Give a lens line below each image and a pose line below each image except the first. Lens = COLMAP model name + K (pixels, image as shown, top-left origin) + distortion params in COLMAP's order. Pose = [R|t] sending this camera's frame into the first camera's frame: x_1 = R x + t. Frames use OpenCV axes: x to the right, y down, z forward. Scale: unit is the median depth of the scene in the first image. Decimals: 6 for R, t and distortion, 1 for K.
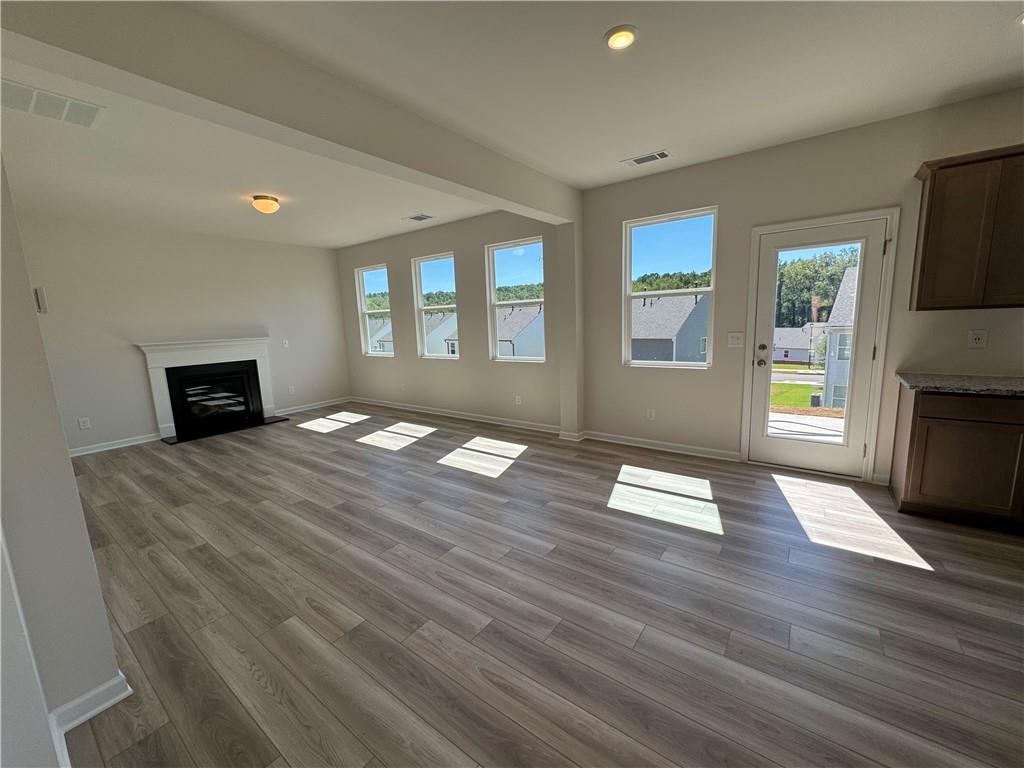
lens RADIAL K [[406.2, 0, 512.0], [0, 406.2, 384.0], [0, 0, 1]] dist [0.000865, -0.000022]
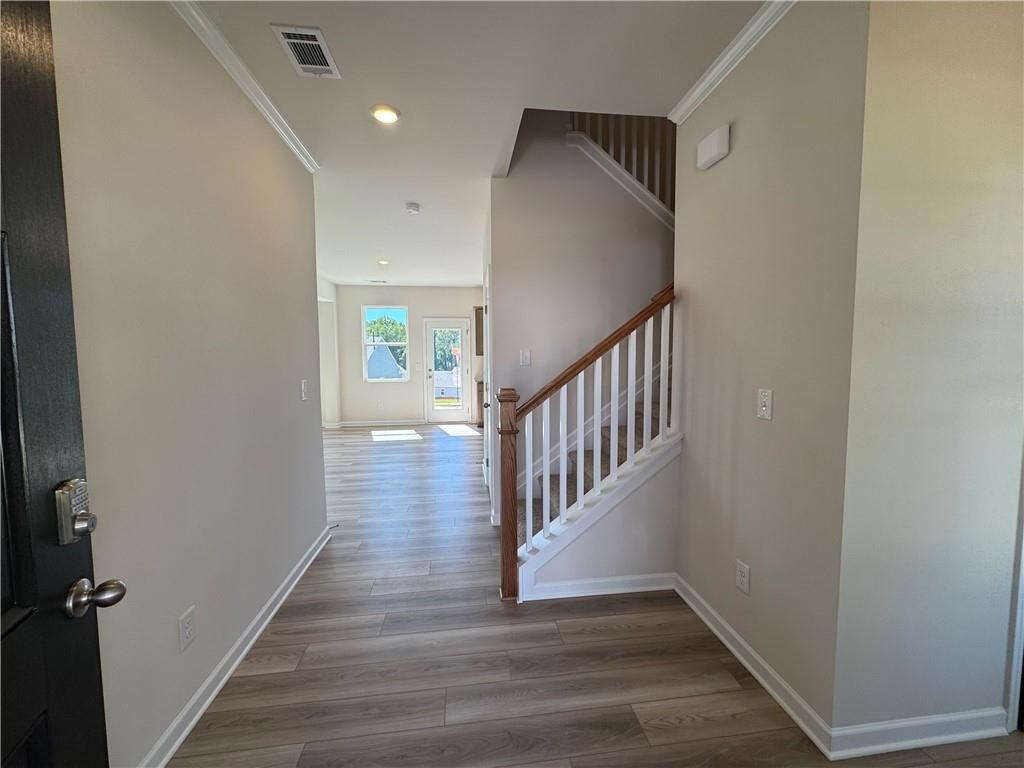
lens RADIAL K [[406.2, 0, 512.0], [0, 406.2, 384.0], [0, 0, 1]] dist [0.000865, -0.000022]
pose [[0.723819, -0.015978, 0.689805, -0.731817], [0.089196, 0.993510, -0.070581, 0.222183], [-0.684200, 0.112615, 0.720547, -1.109106]]
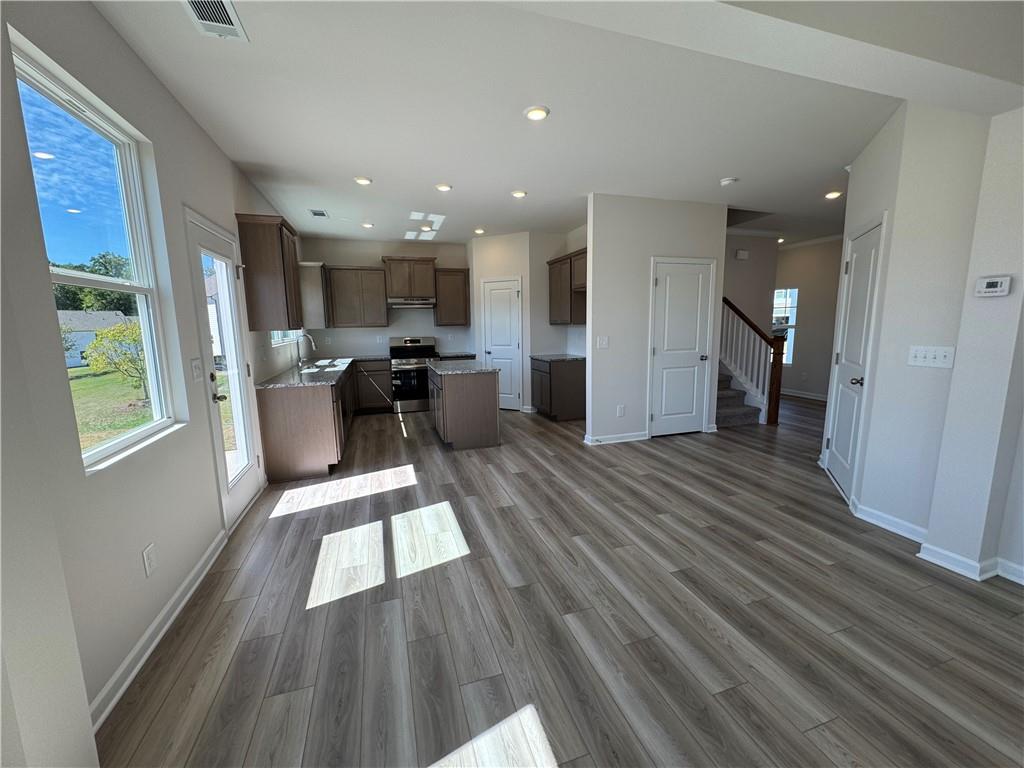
lens RADIAL K [[406.2, 0, 512.0], [0, 406.2, 384.0], [0, 0, 1]] dist [0.000865, -0.000022]
pose [[-0.815742, -0.040092, 0.577024, -0.302068], [0.132691, 0.958019, 0.254150, -0.229225], [-0.562990, 0.283887, -0.776177, 1.521175]]
